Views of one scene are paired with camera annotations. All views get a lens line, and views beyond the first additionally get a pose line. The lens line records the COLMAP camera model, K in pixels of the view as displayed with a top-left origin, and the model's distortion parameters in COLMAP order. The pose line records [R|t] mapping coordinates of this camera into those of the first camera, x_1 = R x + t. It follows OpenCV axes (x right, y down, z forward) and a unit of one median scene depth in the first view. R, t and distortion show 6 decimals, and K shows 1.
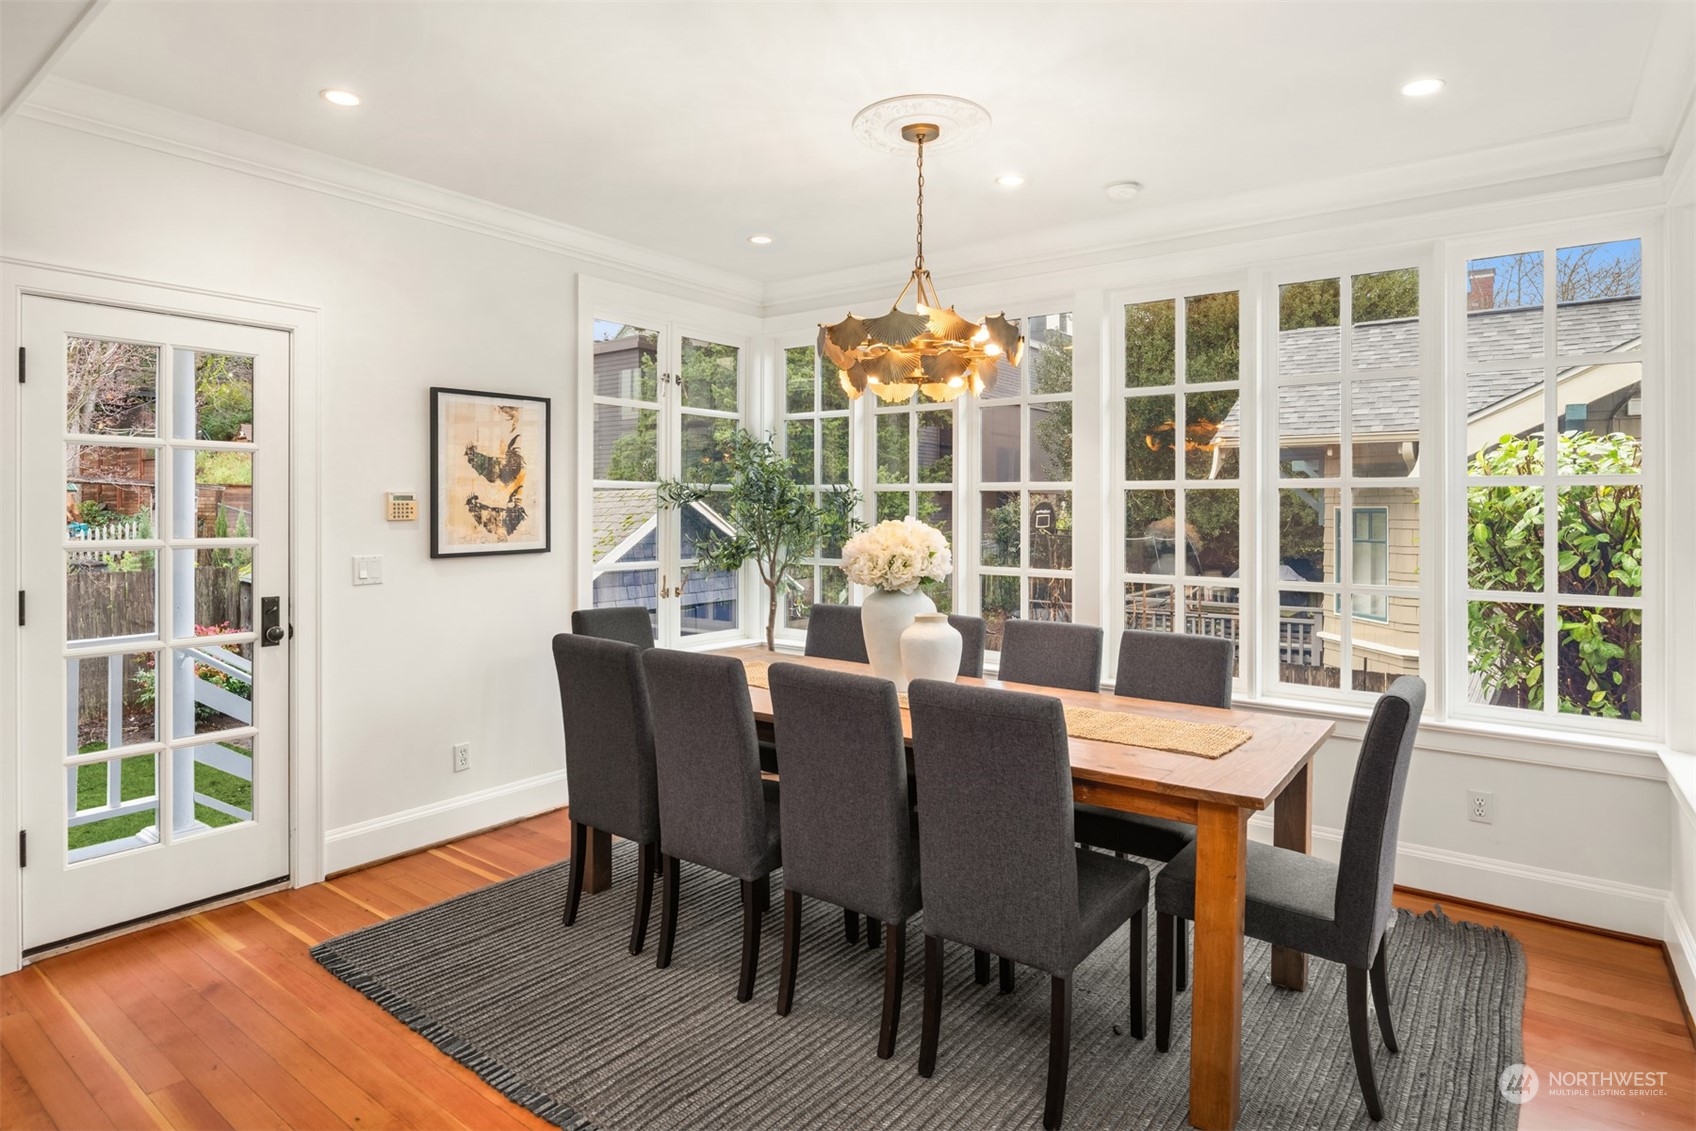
lens RADIAL K [[938.4, 0, 857.4], [0, 938.4, 503.5], [0, 0, 1]] dist [-0.000688, -0.000685]
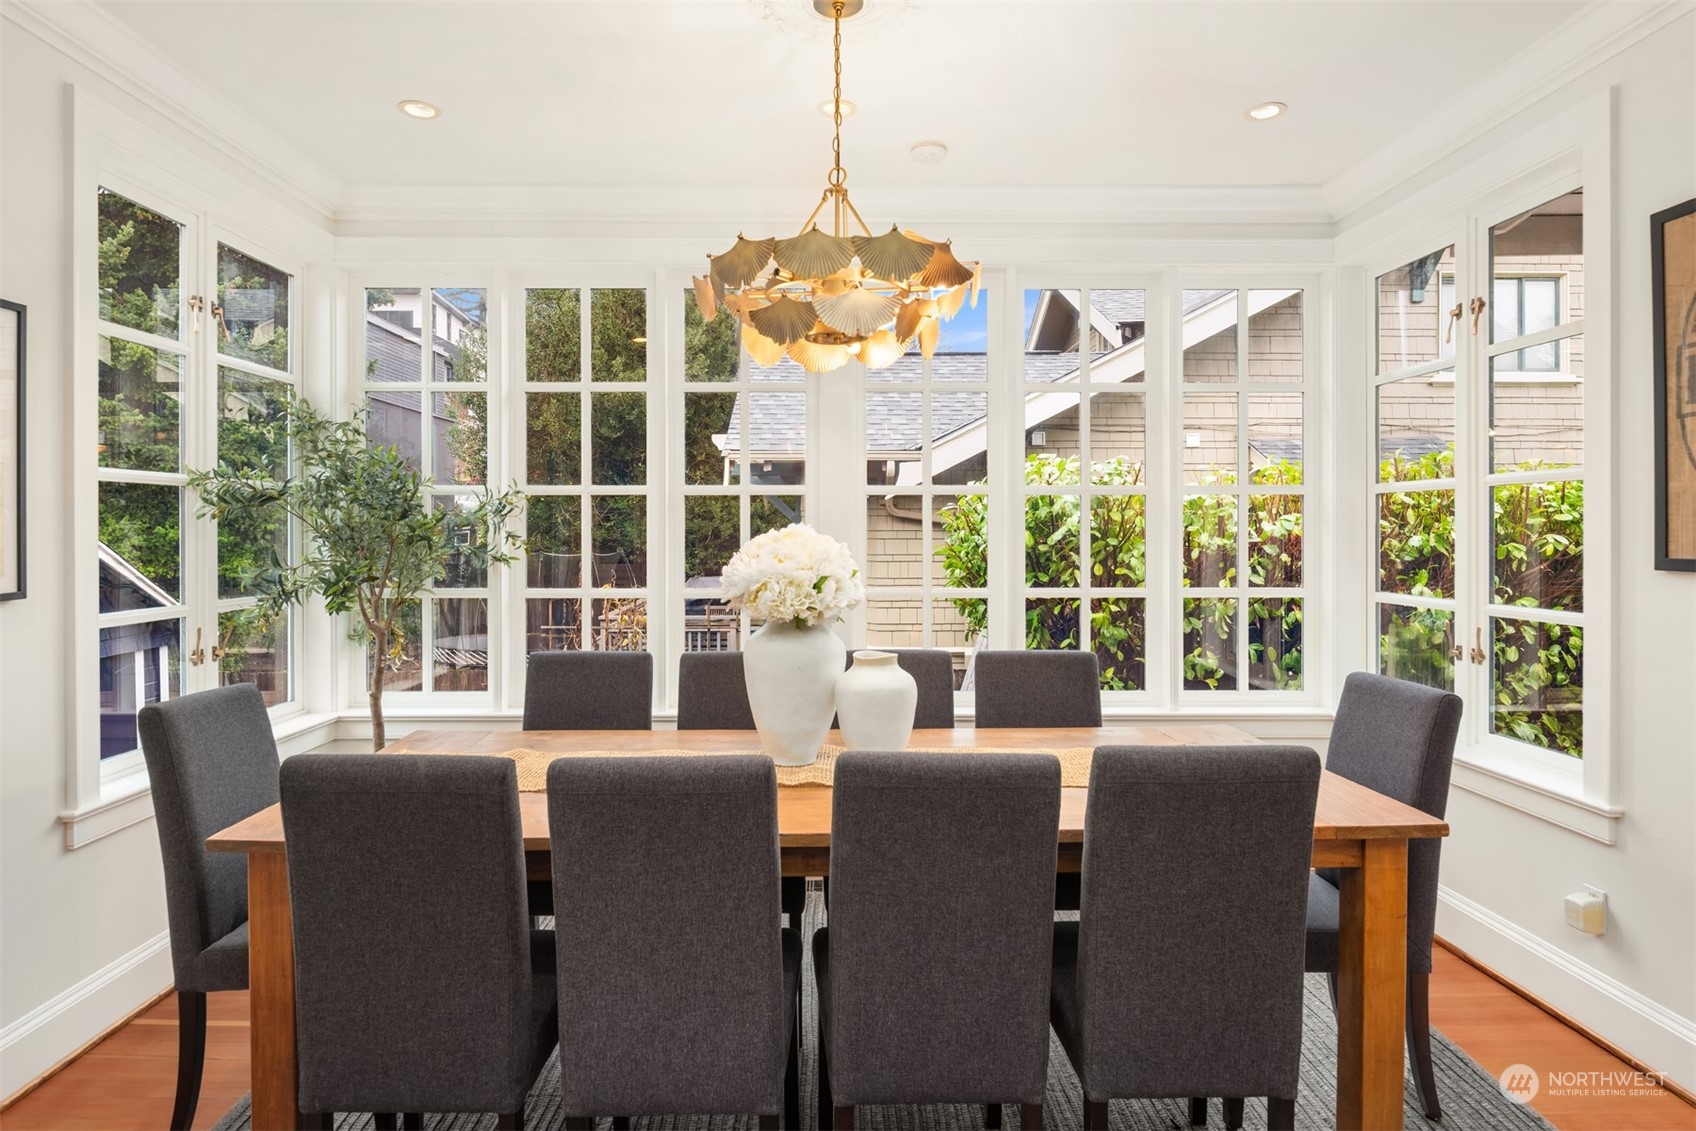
lens RADIAL K [[949.7, 0, 843.9], [0, 949.7, 521.0], [0, 0, 1]] dist [-0.006228, -0.000583]
pose [[0.792964, -0.003450, 0.609259, -0.381743], [0.002066, 0.999993, 0.002975, 0.010242], [-0.609265, -0.001101, 0.792966, 0.402390]]
